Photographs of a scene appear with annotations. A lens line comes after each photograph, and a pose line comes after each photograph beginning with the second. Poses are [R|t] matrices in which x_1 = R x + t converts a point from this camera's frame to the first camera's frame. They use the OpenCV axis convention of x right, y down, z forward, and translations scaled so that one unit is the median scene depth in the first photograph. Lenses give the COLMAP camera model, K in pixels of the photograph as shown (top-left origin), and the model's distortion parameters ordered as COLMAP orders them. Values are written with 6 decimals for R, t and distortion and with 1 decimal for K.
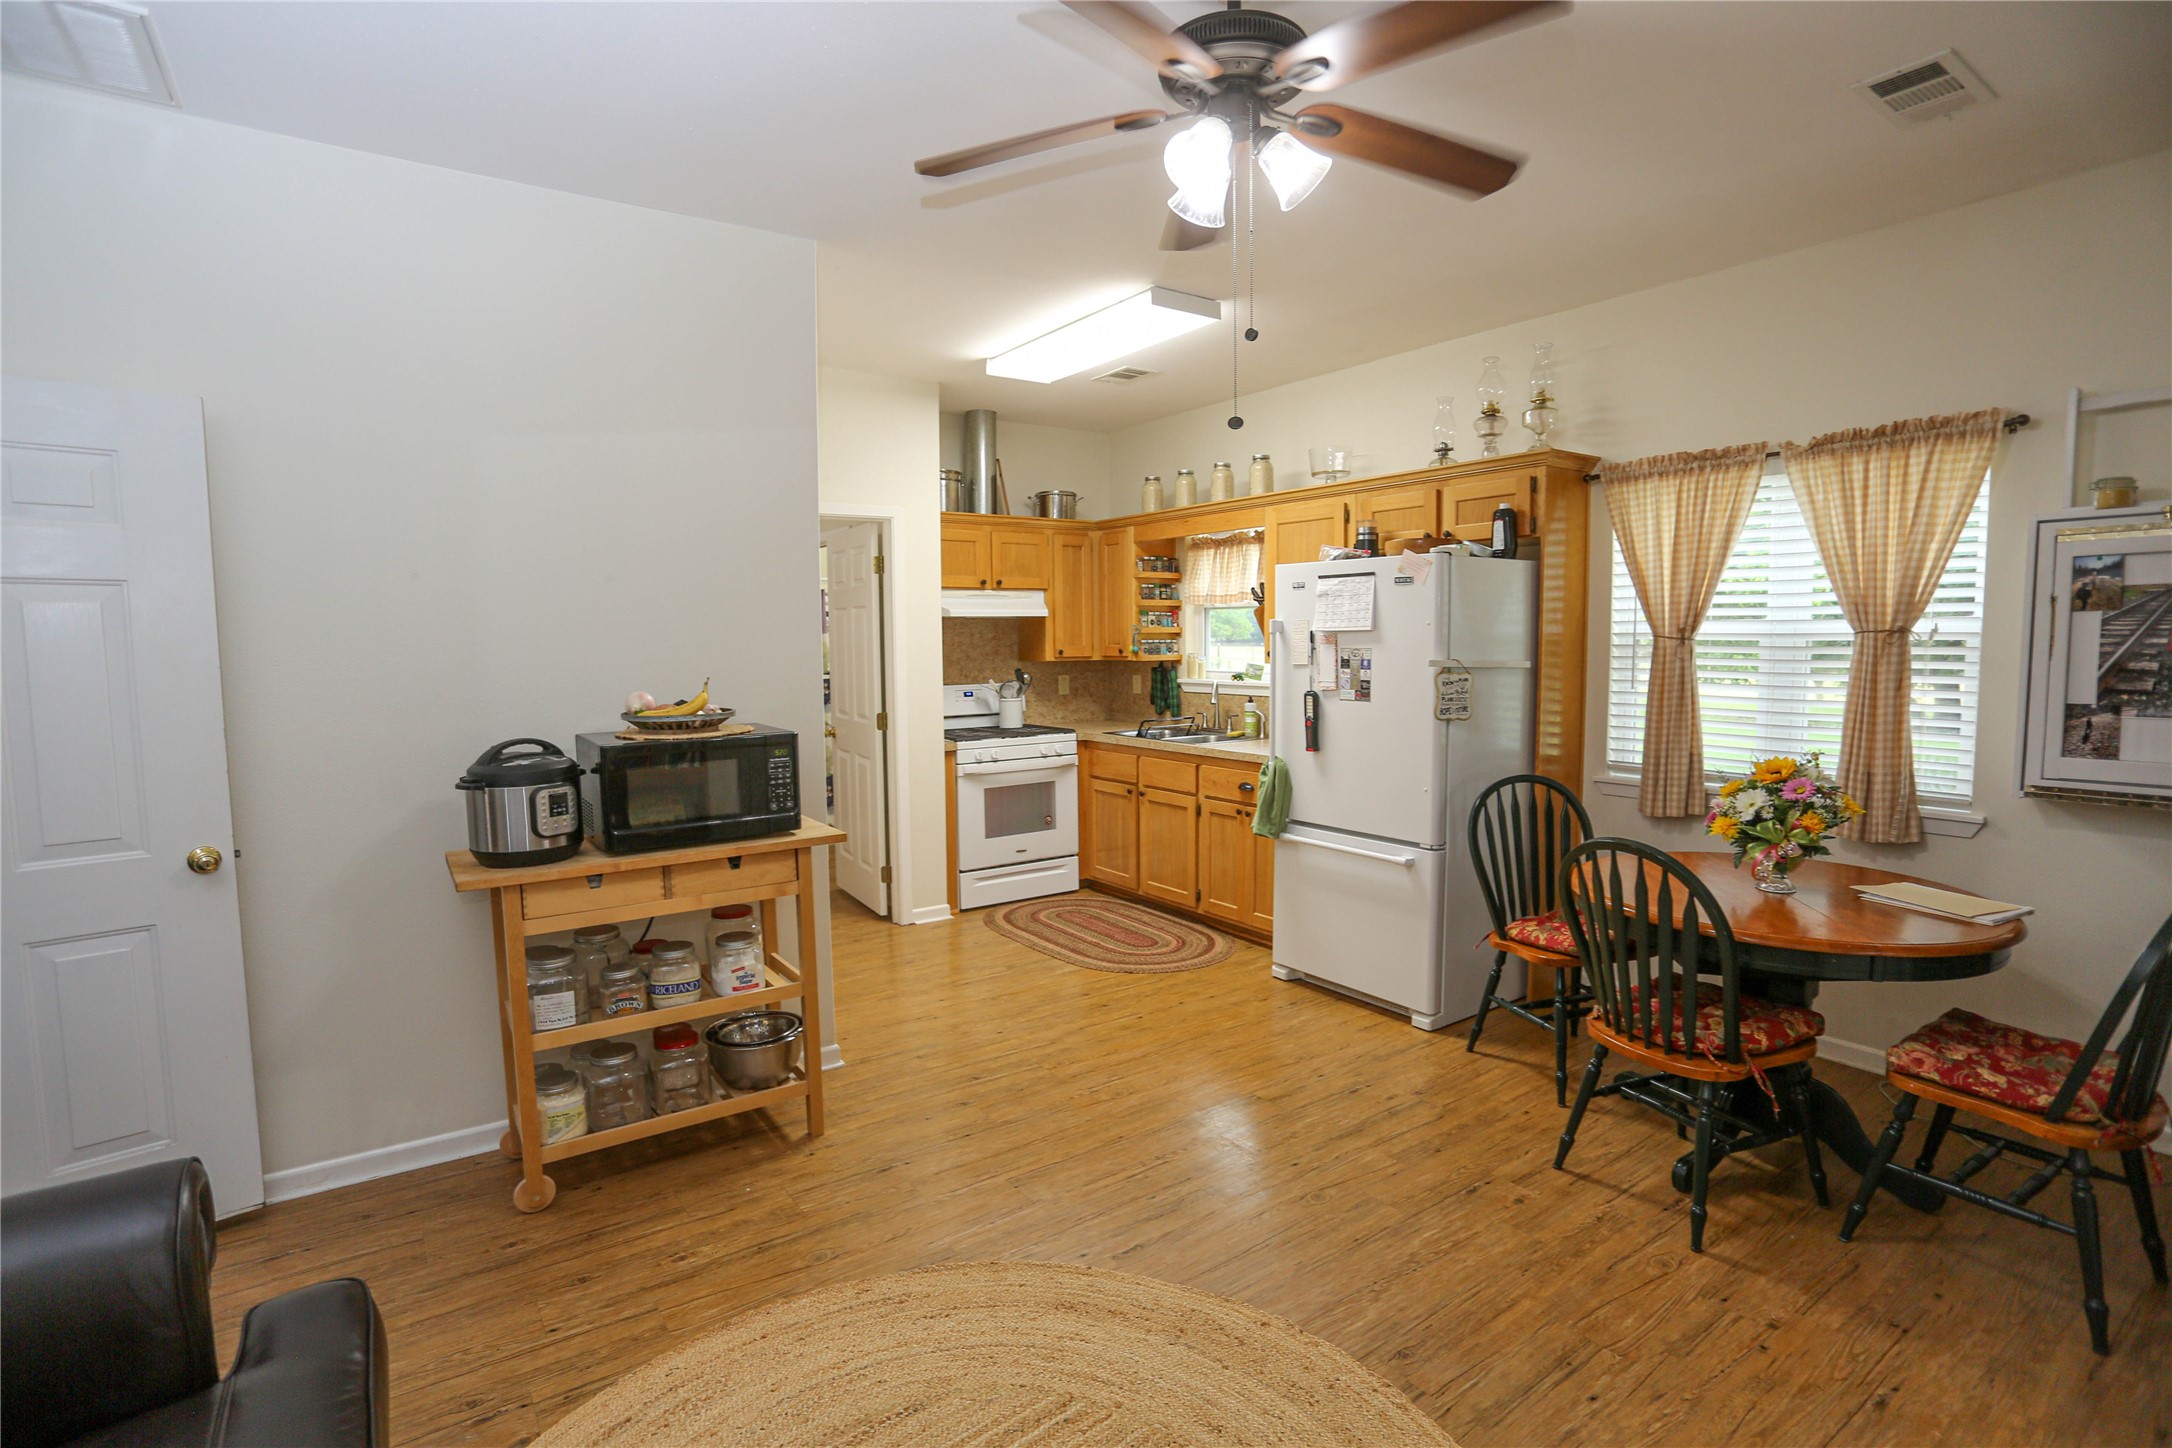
lens RADIAL K [[1055.9, 0, 1083.2], [0, 1055.9, 725.2], [0, 0, 1]] dist [-0.077892, 0.032966]
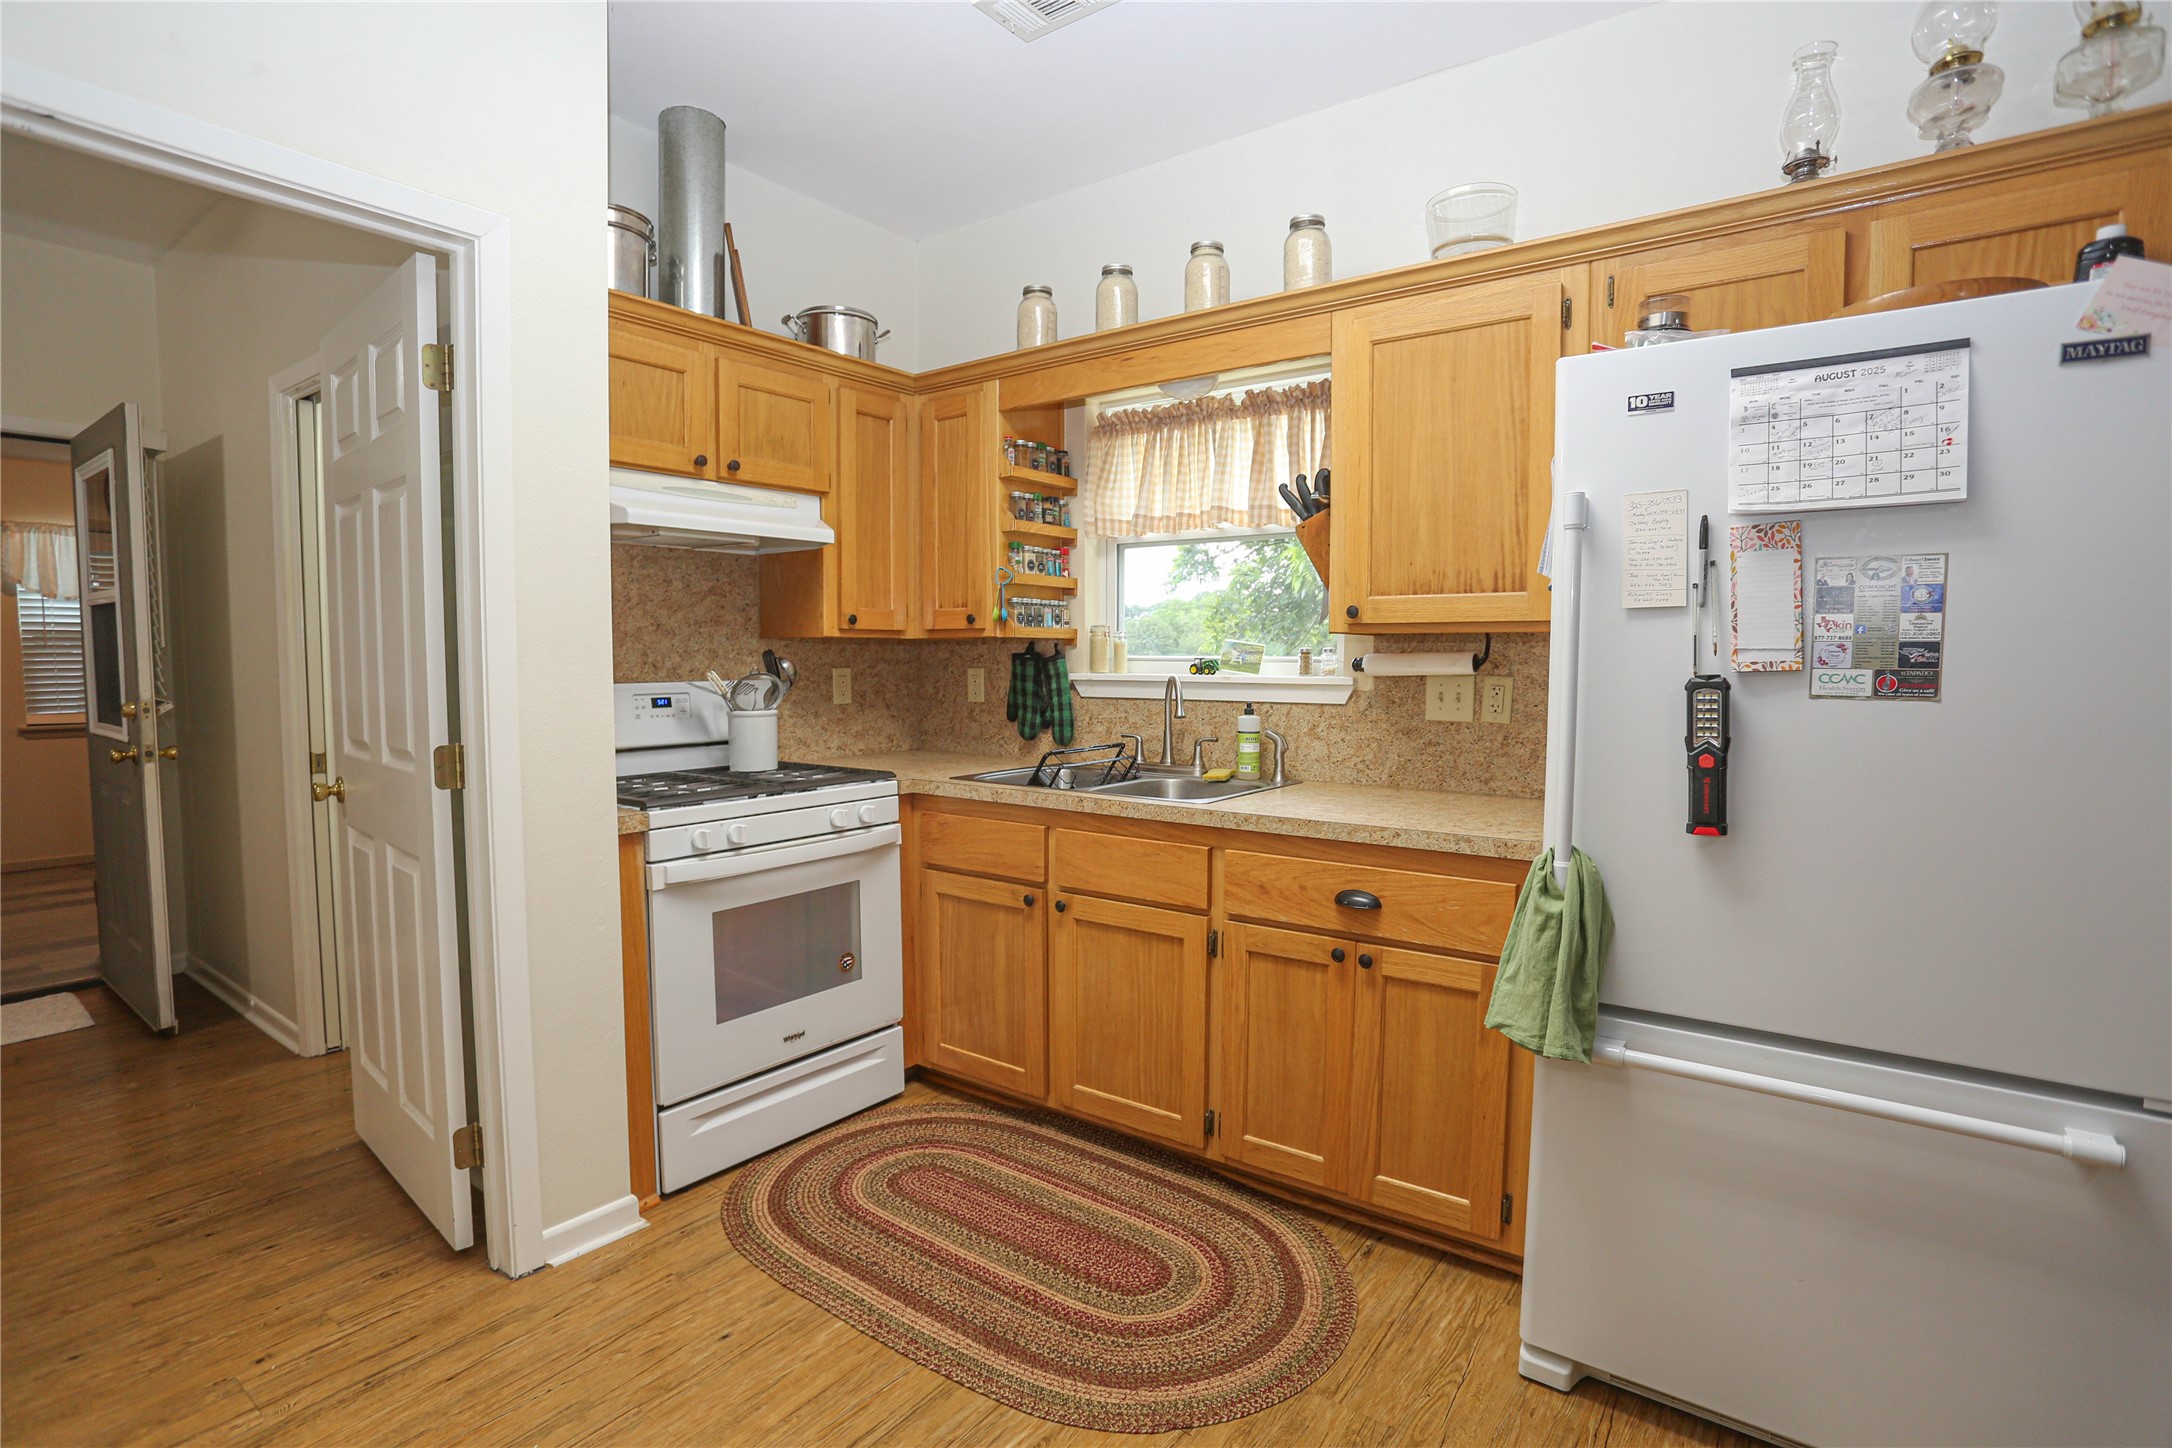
lens RADIAL K [[1055.9, 0, 1083.2], [0, 1055.9, 725.2], [0, 0, 1]] dist [-0.077892, 0.032966]
pose [[0.948767, -0.009514, 0.315834, -0.084902], [0.015510, 0.999744, -0.016476, -0.009003], [-0.315597, 0.020530, 0.948671, 0.540256]]
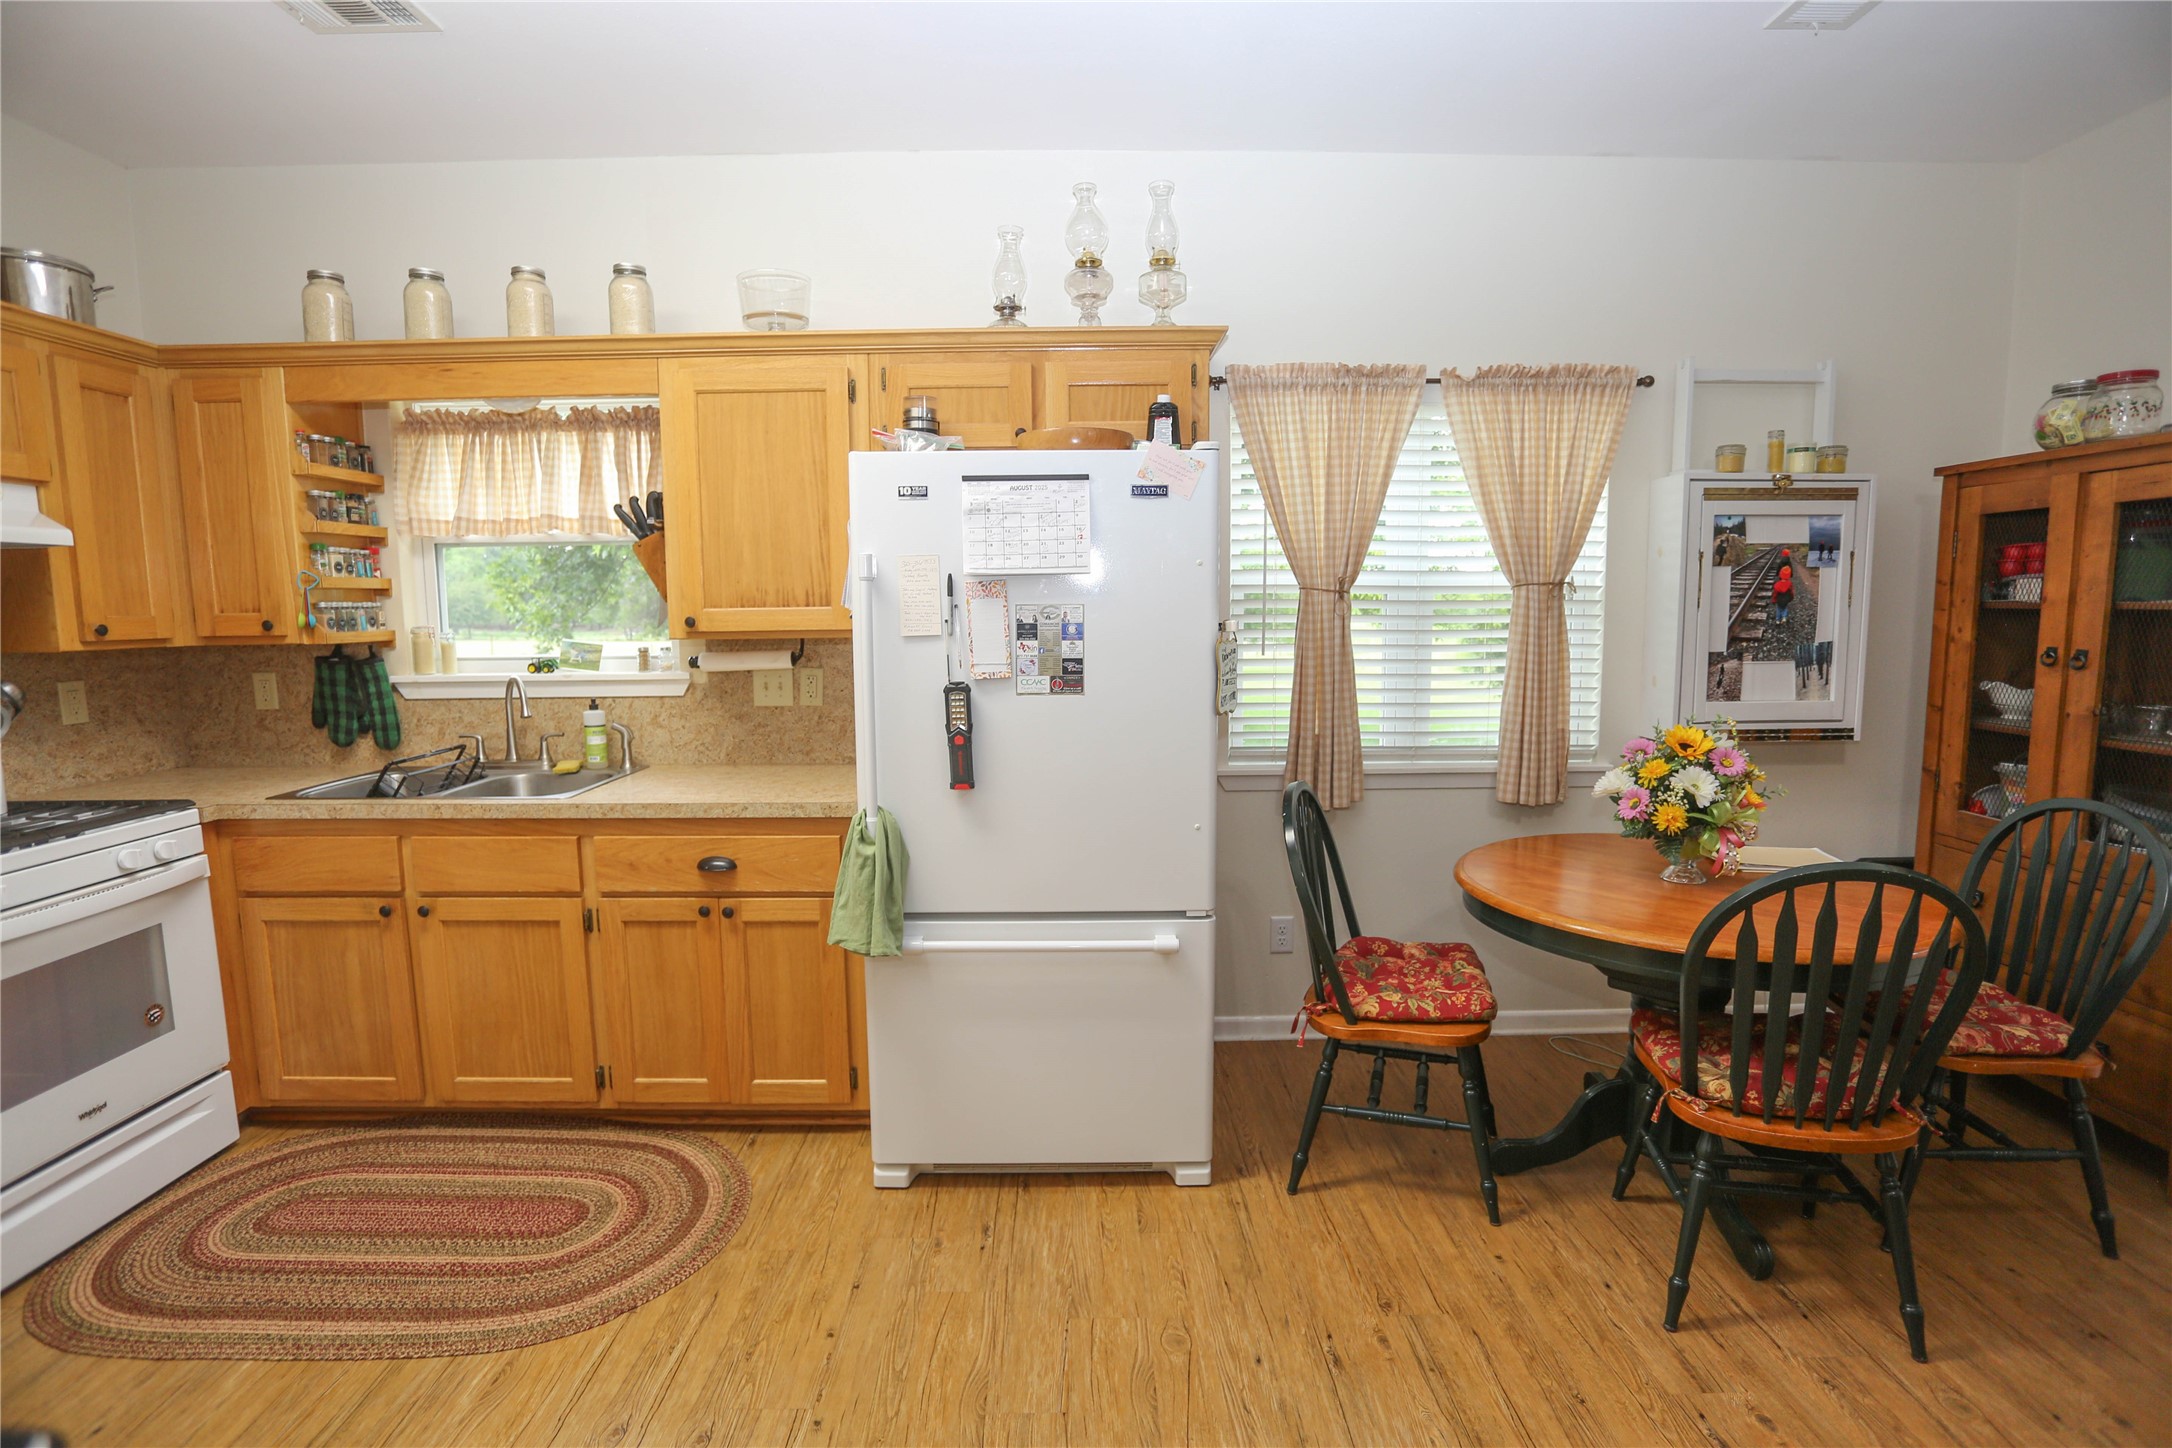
lens RADIAL K [[1053.9, 0, 1093.2], [0, 1053.9, 725.1], [0, 0, 1]] dist [-0.077435, 0.031778]
pose [[0.560046, -0.091770, 0.823363, -0.154932], [0.070168, 0.995529, 0.063232, -0.030096], [-0.825485, 0.022361, 0.563981, 0.468250]]
